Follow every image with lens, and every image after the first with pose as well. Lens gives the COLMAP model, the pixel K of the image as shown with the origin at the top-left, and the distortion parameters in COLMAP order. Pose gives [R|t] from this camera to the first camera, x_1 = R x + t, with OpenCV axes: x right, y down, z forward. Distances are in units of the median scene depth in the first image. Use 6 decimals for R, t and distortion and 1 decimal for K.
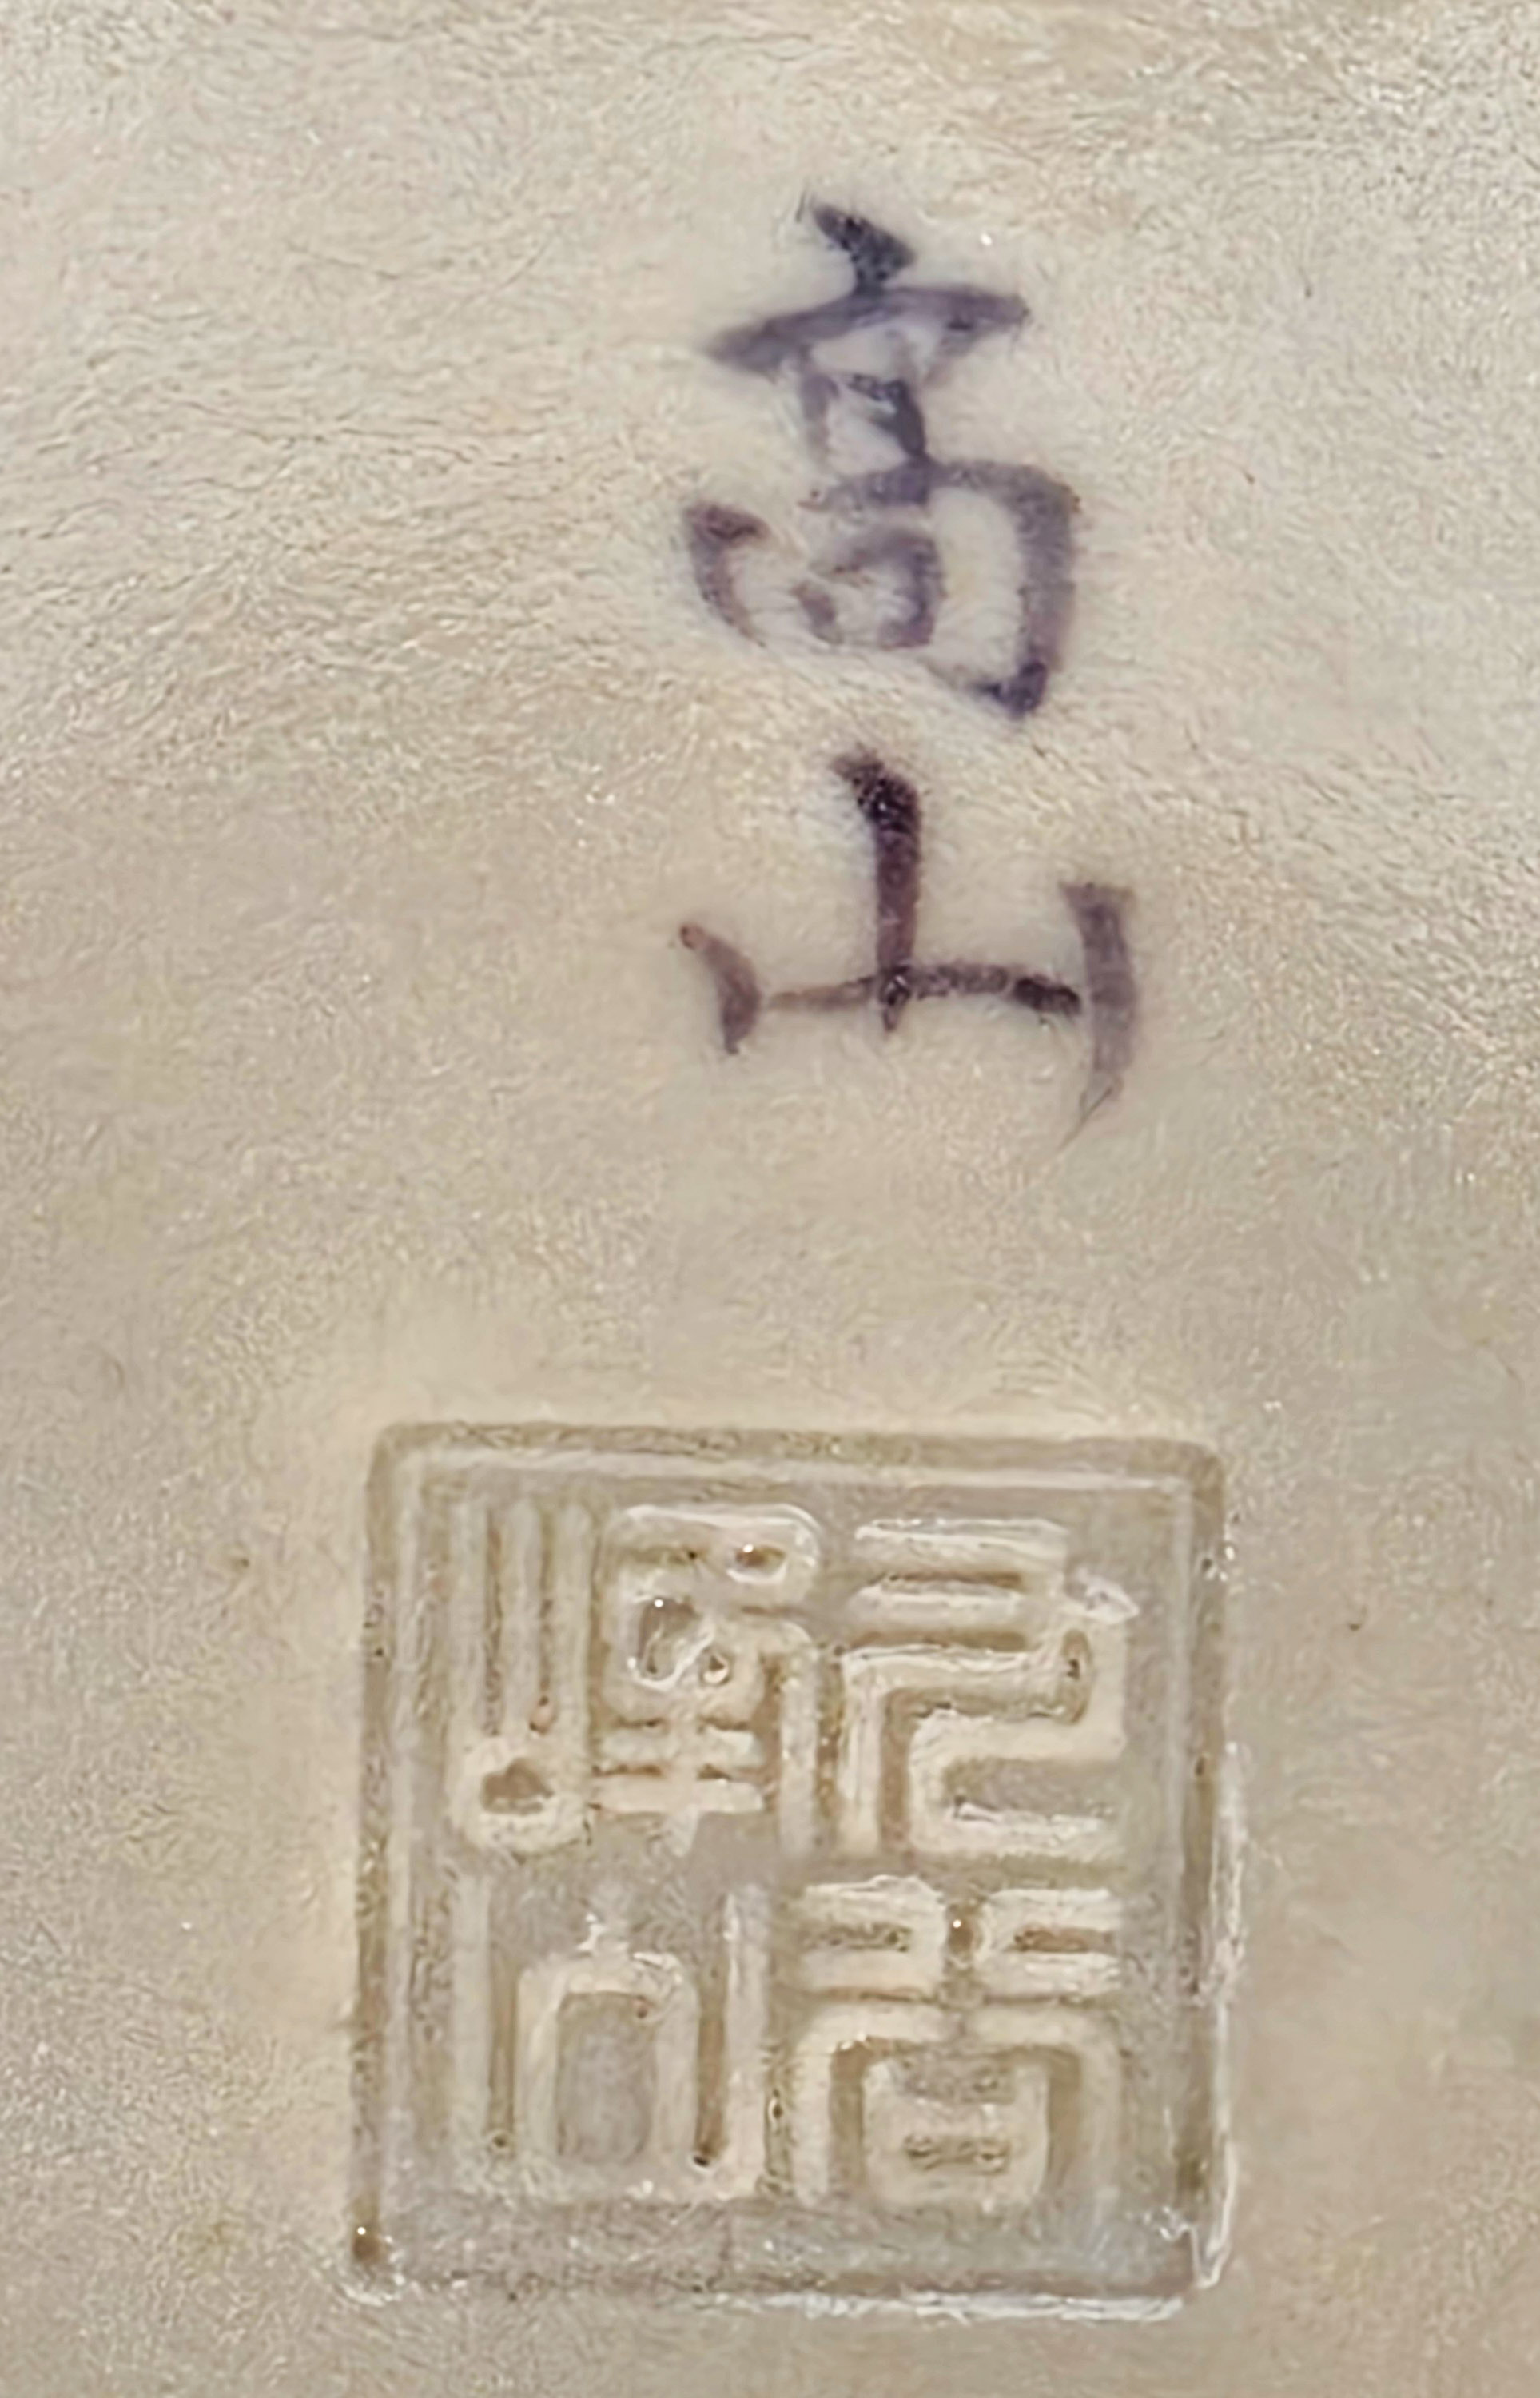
lens RADIAL K [[5268.0, 0, 768.5], [0, 5268.0, 1206.4], [0, 0, 1]] dist [0.117138, 0.000000]
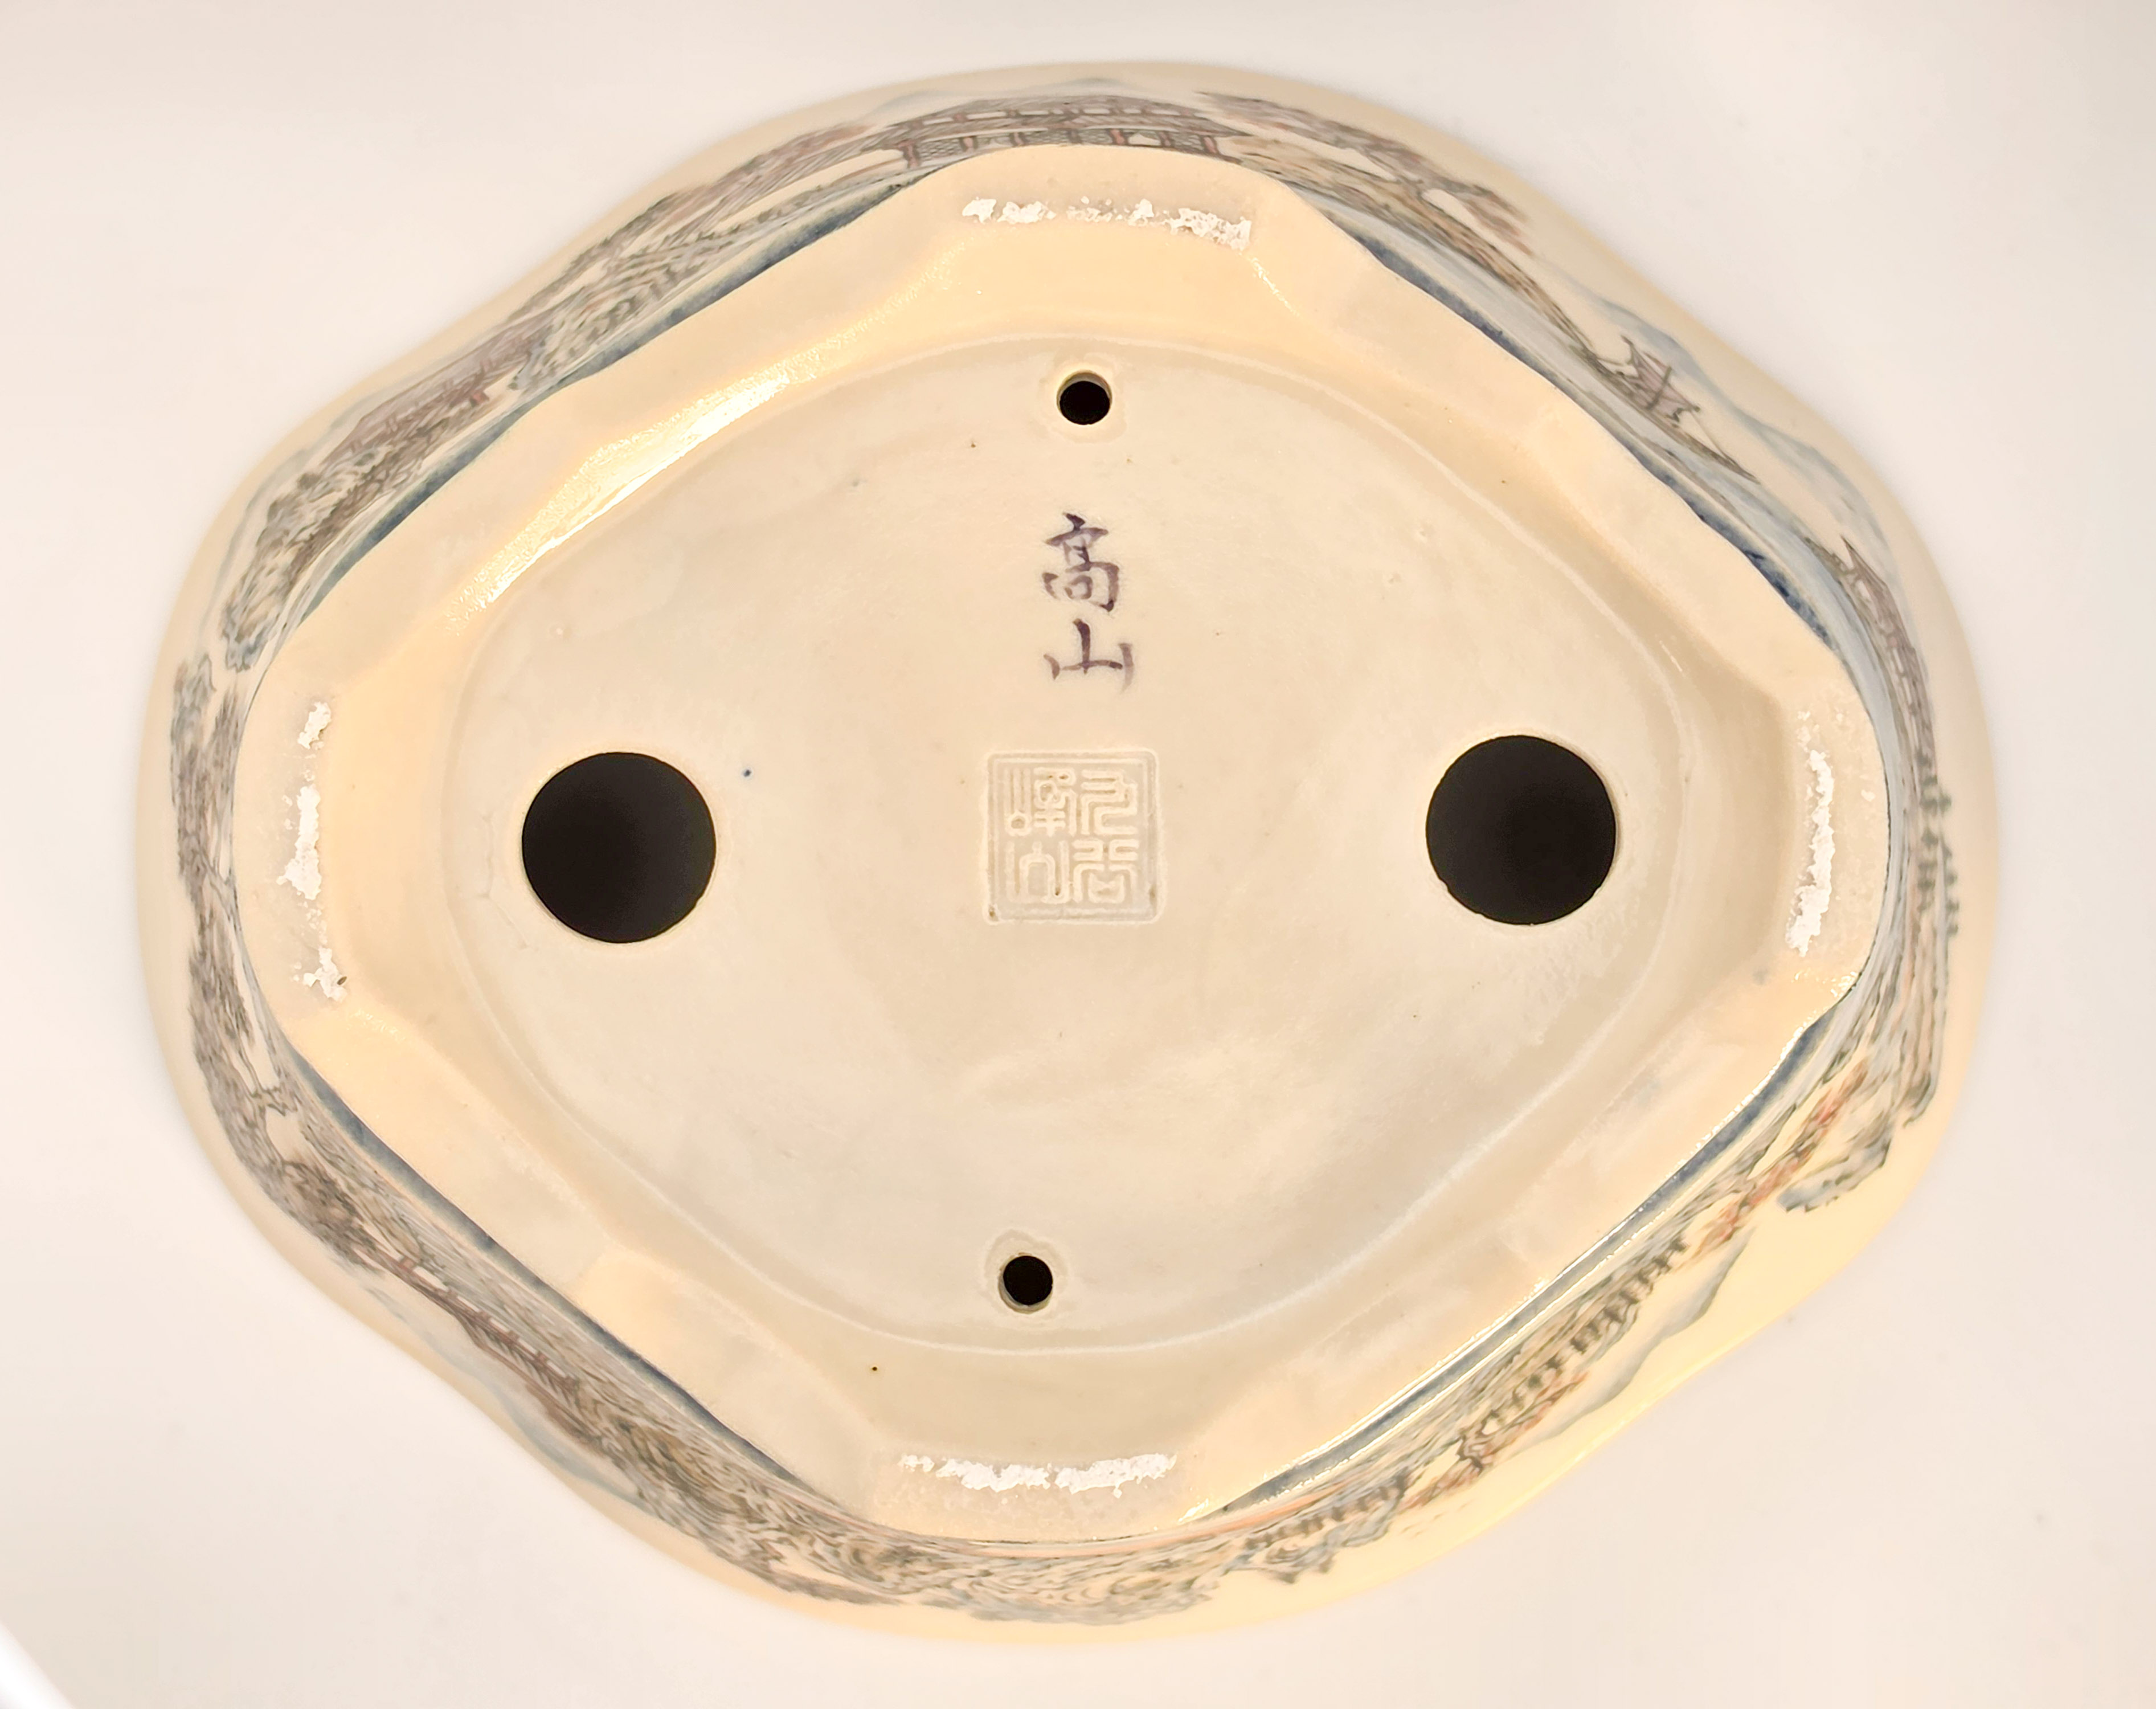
lens RADIAL K [[4893.3, 0, 1076.8], [0, 4893.3, 854.1], [0, 0, 1]] dist [-0.026543, 0.000000]
pose [[0.997915, -0.032013, -0.056037, 0.274259], [0.035792, 0.997057, 0.067797, -0.180771], [0.053702, -0.069661, 0.996124, -3.730745]]
